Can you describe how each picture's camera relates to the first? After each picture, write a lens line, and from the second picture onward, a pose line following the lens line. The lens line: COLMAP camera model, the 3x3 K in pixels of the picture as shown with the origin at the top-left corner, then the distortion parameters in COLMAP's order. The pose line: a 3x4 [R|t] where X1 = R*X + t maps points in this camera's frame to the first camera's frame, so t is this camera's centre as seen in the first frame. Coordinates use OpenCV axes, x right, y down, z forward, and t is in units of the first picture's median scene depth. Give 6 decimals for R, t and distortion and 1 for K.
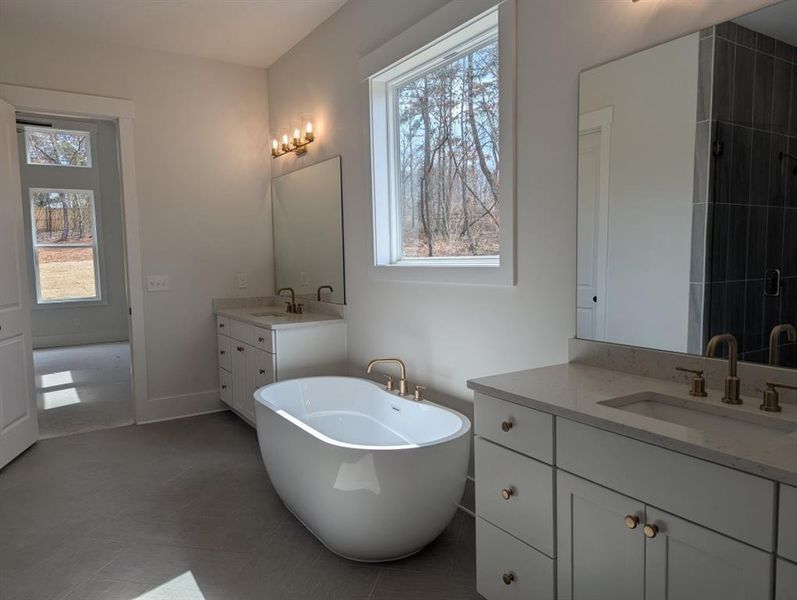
lens RADIAL K [[560.9, 0, 398.5], [0, 560.9, 300.0], [0, 0, 1]] dist [0.077112, -0.075483]
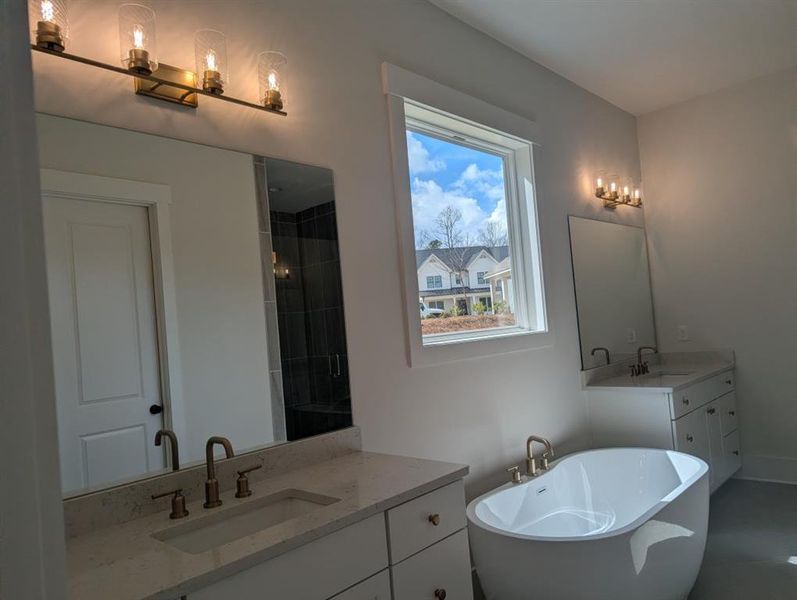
lens RADIAL K [[667.4, 0, 398.5], [0, 667.4, 300.0], [0, 0, 1]] dist [0.260172, -0.152760]
pose [[-0.312063, 0.087461, 0.946027, -0.733596], [0.166615, 0.985360, -0.036137, -0.082023], [-0.935337, 0.146345, -0.322067, 1.113354]]
